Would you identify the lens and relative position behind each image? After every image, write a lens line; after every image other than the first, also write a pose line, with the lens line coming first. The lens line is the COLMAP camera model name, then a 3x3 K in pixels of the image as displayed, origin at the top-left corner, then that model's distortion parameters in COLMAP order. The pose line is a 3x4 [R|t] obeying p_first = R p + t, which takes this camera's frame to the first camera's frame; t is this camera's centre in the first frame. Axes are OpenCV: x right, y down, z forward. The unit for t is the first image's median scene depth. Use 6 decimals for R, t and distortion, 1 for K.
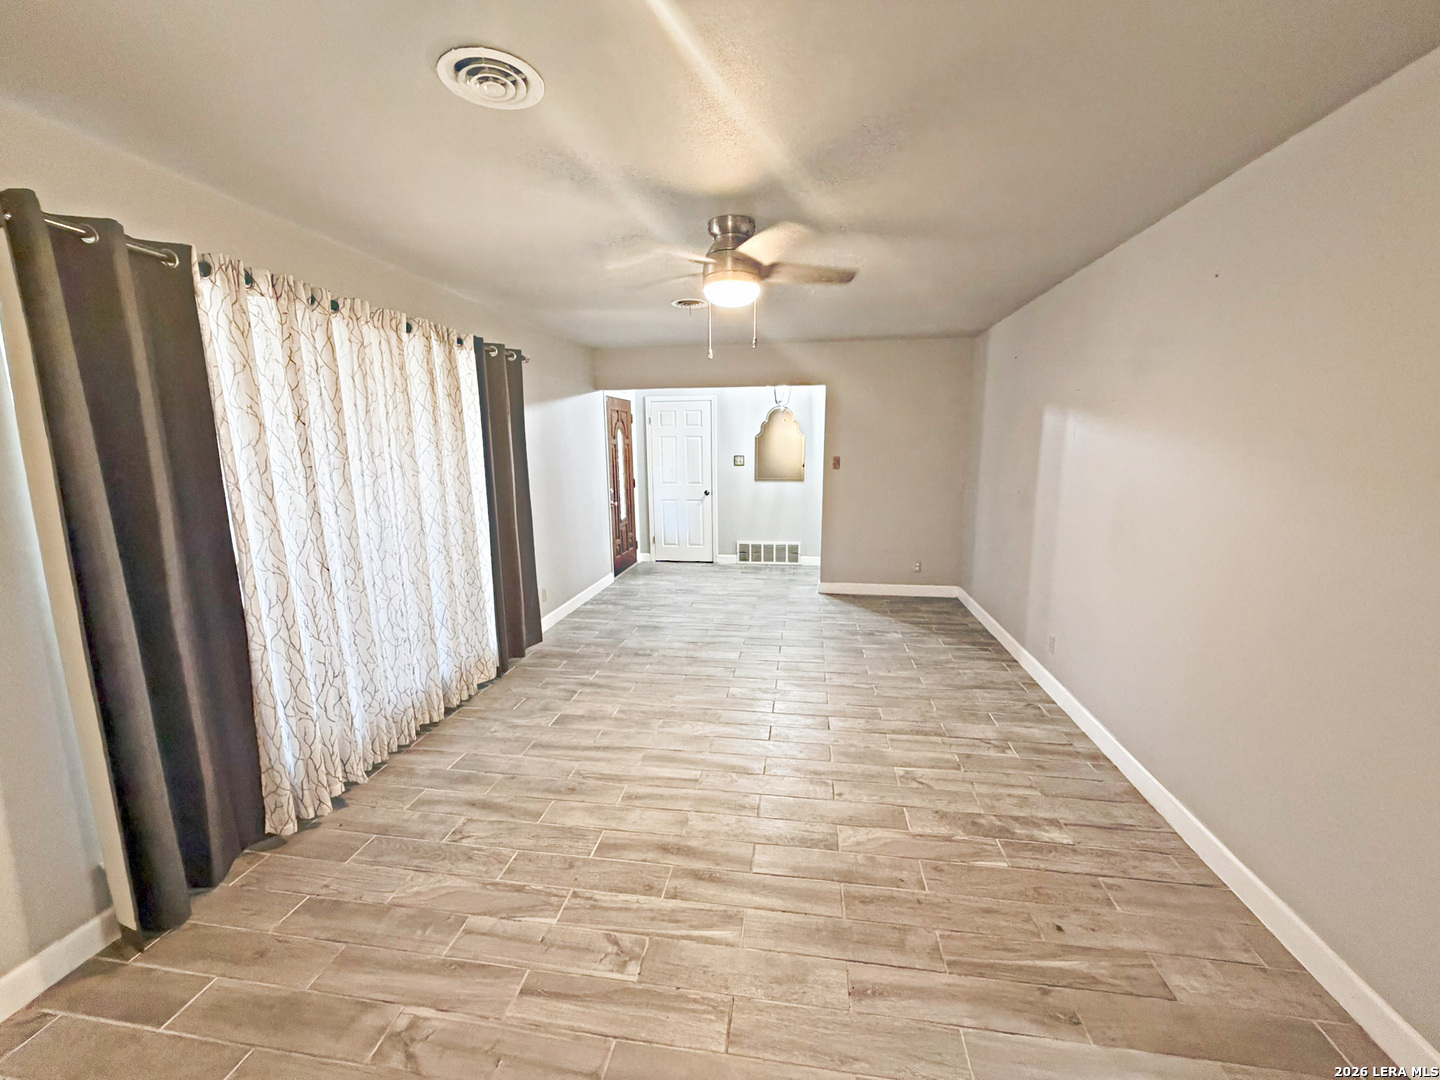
lens RADIAL K [[575.4, 0, 719.9], [0, 575.4, 543.0], [0, 0, 1]] dist [-0.004028, -0.000392]
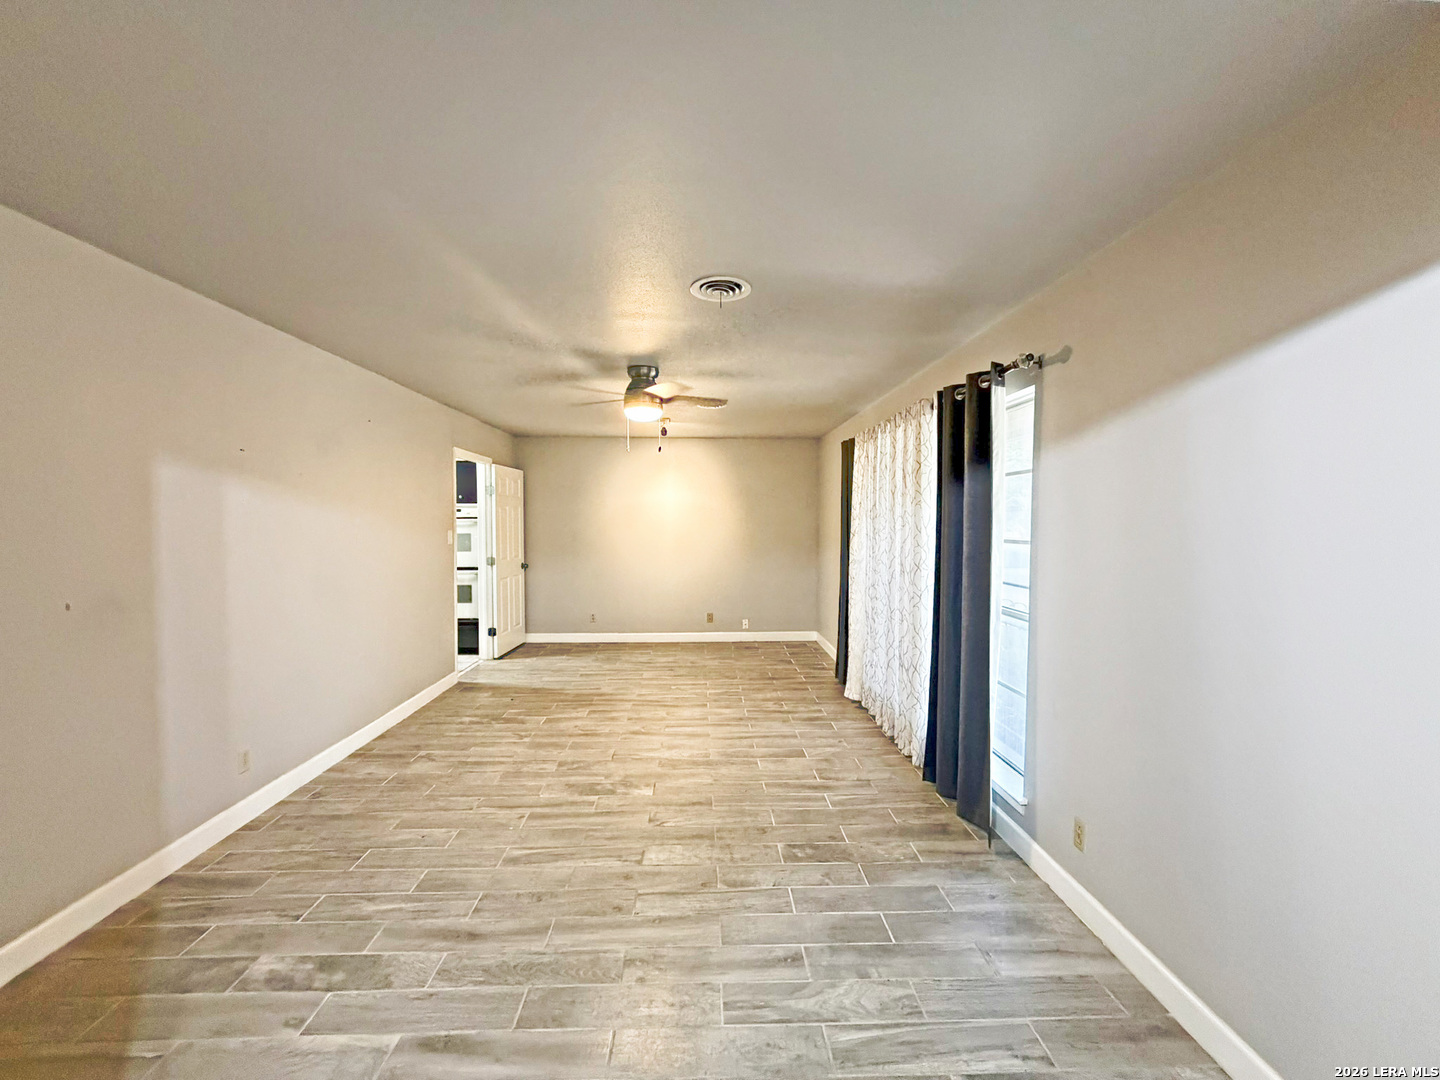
lens RADIAL K [[575.4, 0, 719.9], [0, 575.4, 543.0], [0, 0, 1]] dist [-0.004028, -0.000392]
pose [[-0.982836, 0.013719, -0.183972, 0.089753], [-0.025732, 0.977289, 0.210343, -0.371082], [0.182679, 0.211466, -0.960162, 2.227993]]
